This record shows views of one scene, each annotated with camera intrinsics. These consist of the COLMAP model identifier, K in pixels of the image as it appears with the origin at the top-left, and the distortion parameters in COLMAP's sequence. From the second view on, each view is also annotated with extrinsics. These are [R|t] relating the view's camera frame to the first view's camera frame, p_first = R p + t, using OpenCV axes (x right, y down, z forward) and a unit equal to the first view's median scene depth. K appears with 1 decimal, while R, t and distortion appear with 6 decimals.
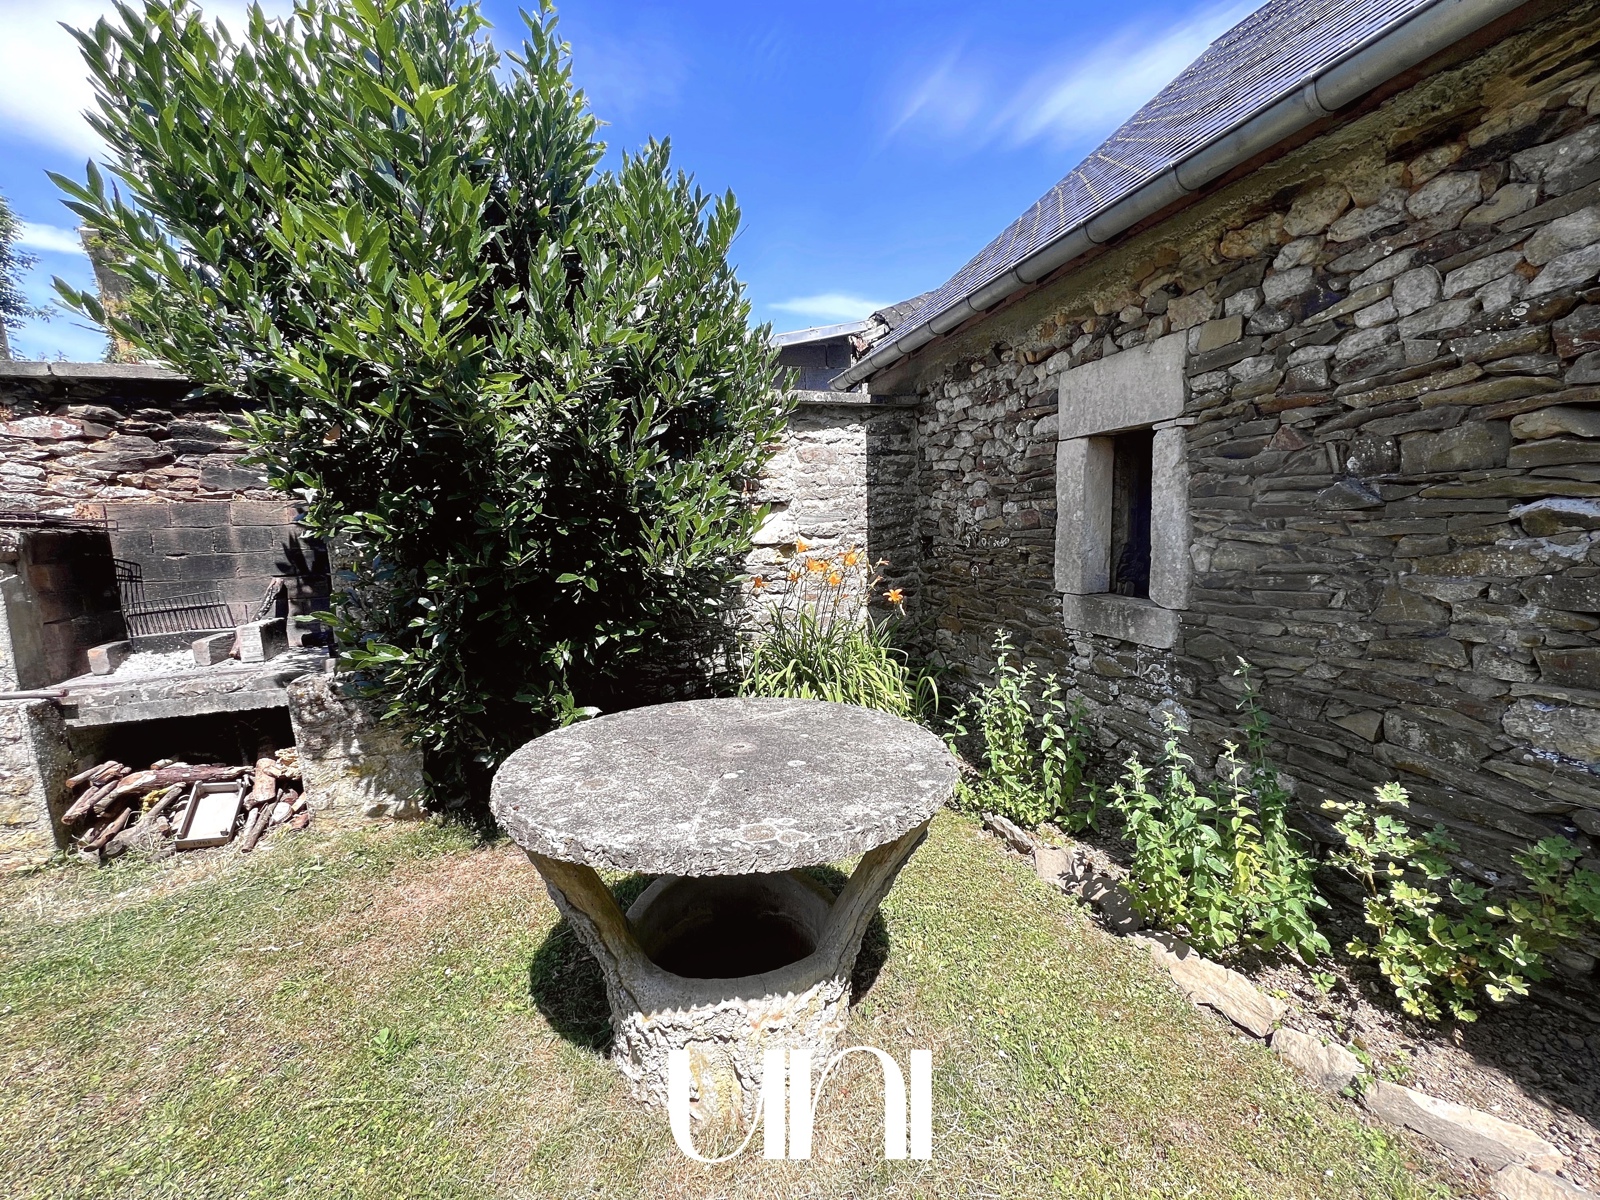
lens RADIAL K [[638.5, 0, 800.1], [0, 638.5, 600.4], [0, 0, 1]] dist [-0.000034, 0.000411]
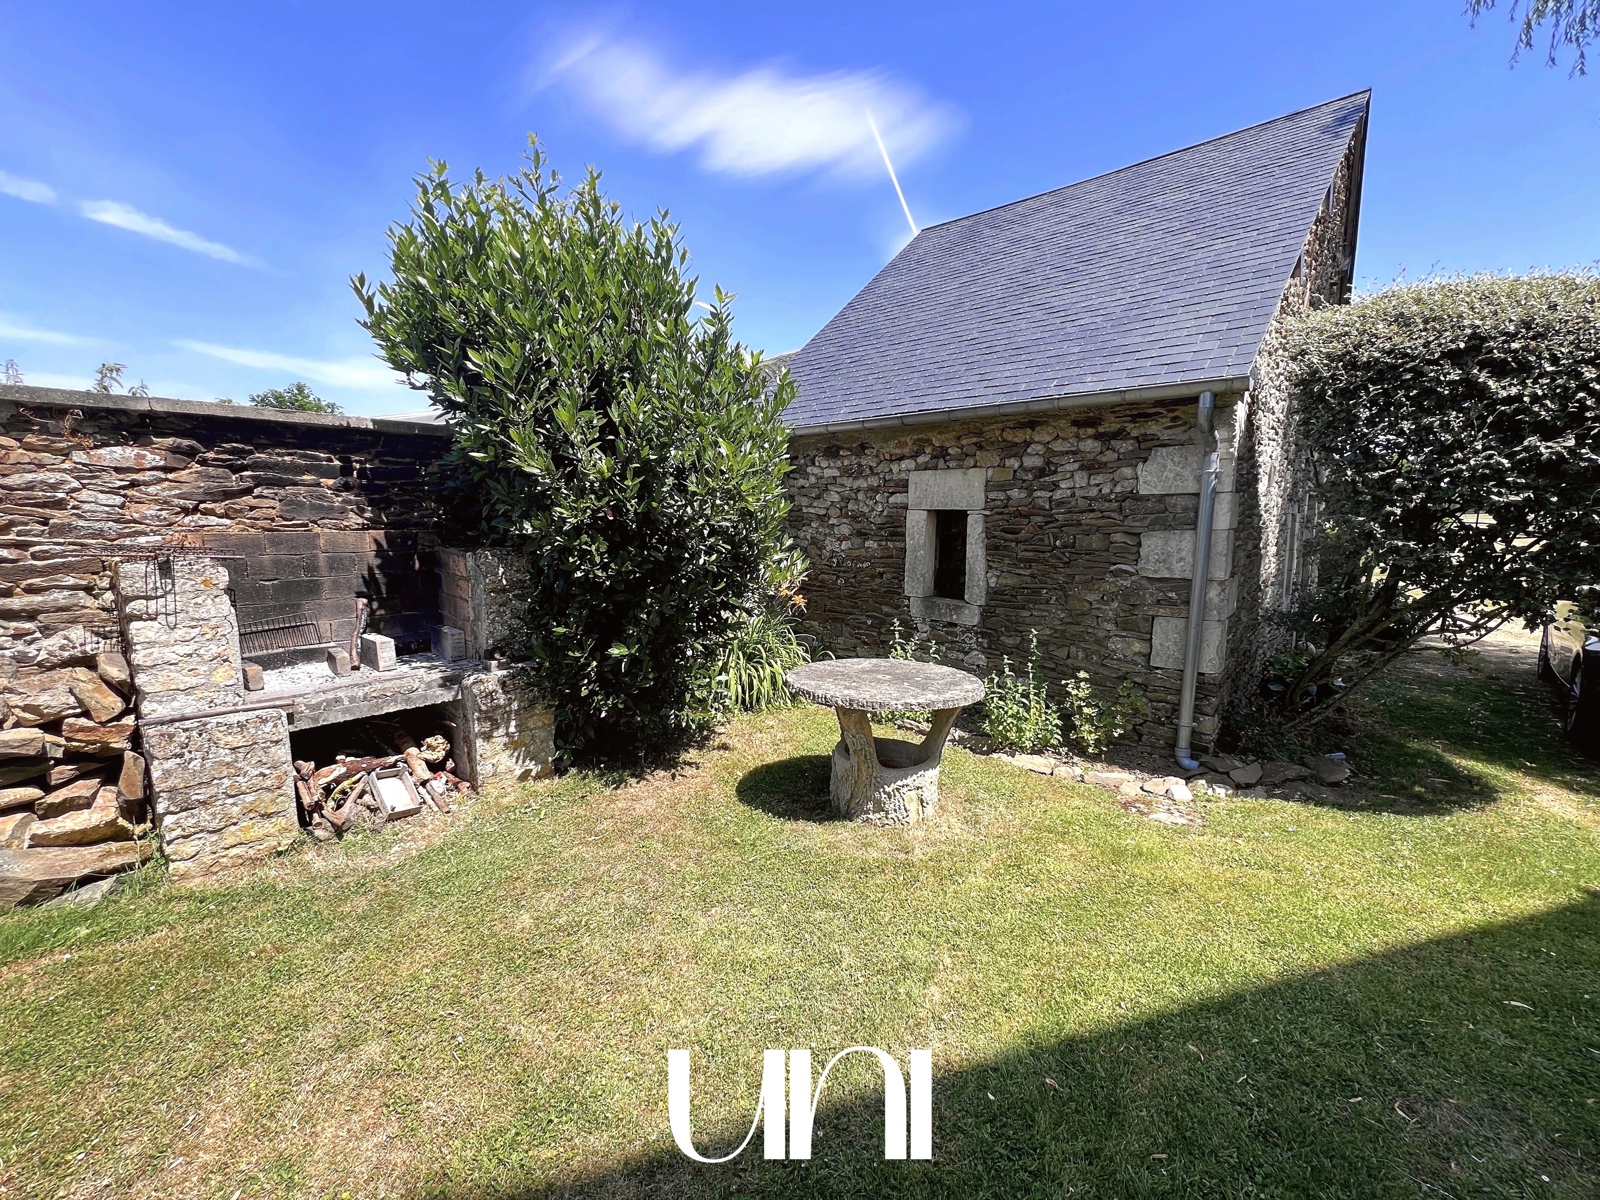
lens RADIAL K [[638.0, 0, 802.6], [0, 638.0, 600.9], [0, 0, 1]] dist [-0.000643, 0.001018]
pose [[0.876347, -0.025148, 0.481023, -0.811717], [0.019844, 0.999673, 0.016111, -0.040531], [-0.481271, -0.004573, 0.876560, -0.454777]]
